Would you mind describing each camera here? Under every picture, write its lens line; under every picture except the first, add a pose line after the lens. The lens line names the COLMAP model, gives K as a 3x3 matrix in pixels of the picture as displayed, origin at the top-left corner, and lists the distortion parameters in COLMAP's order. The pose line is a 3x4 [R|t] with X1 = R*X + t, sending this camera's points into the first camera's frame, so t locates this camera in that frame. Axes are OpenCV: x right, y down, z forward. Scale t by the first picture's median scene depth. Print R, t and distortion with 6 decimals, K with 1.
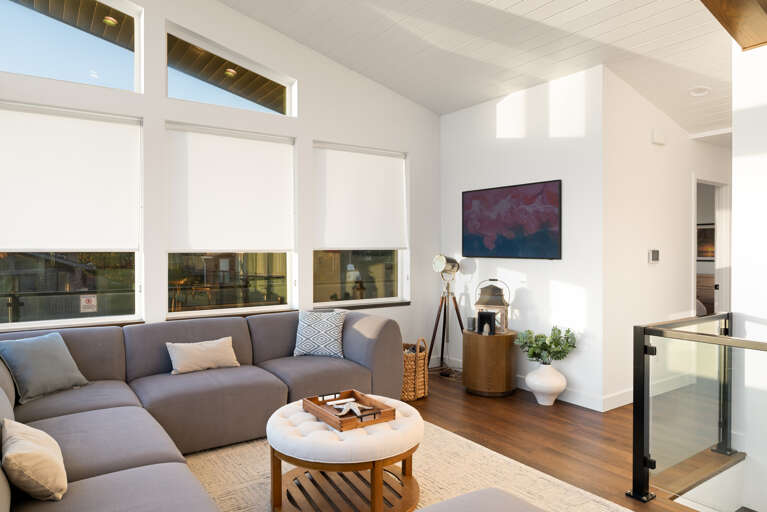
lens RADIAL K [[505.8, 0, 383.3], [0, 505.8, 247.5], [0, 0, 1]] dist [0.002770, 0.001333]
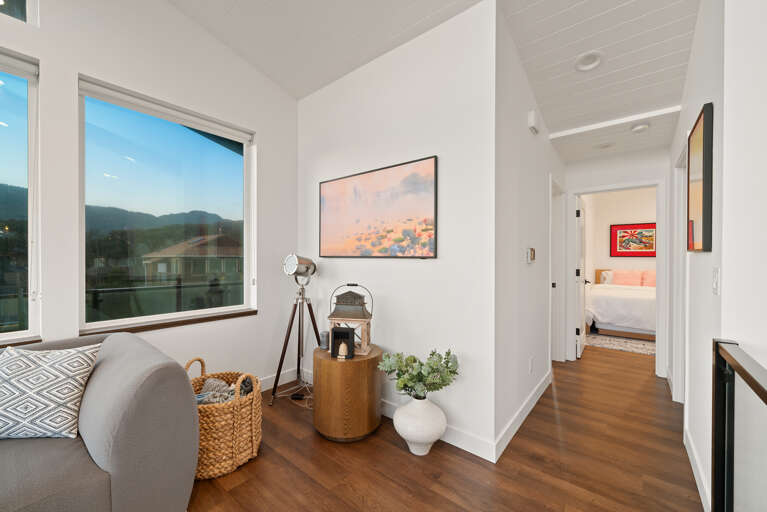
lens RADIAL K [[305.2, 0, 383.5], [0, 305.2, 256.0], [0, 0, 1]] dist [-0.000163, -0.000012]
pose [[0.960302, 0.002970, 0.278945, 0.134024], [-0.002345, 0.999994, -0.002573, 0.021146], [-0.278951, 0.001817, 0.960304, 0.542244]]
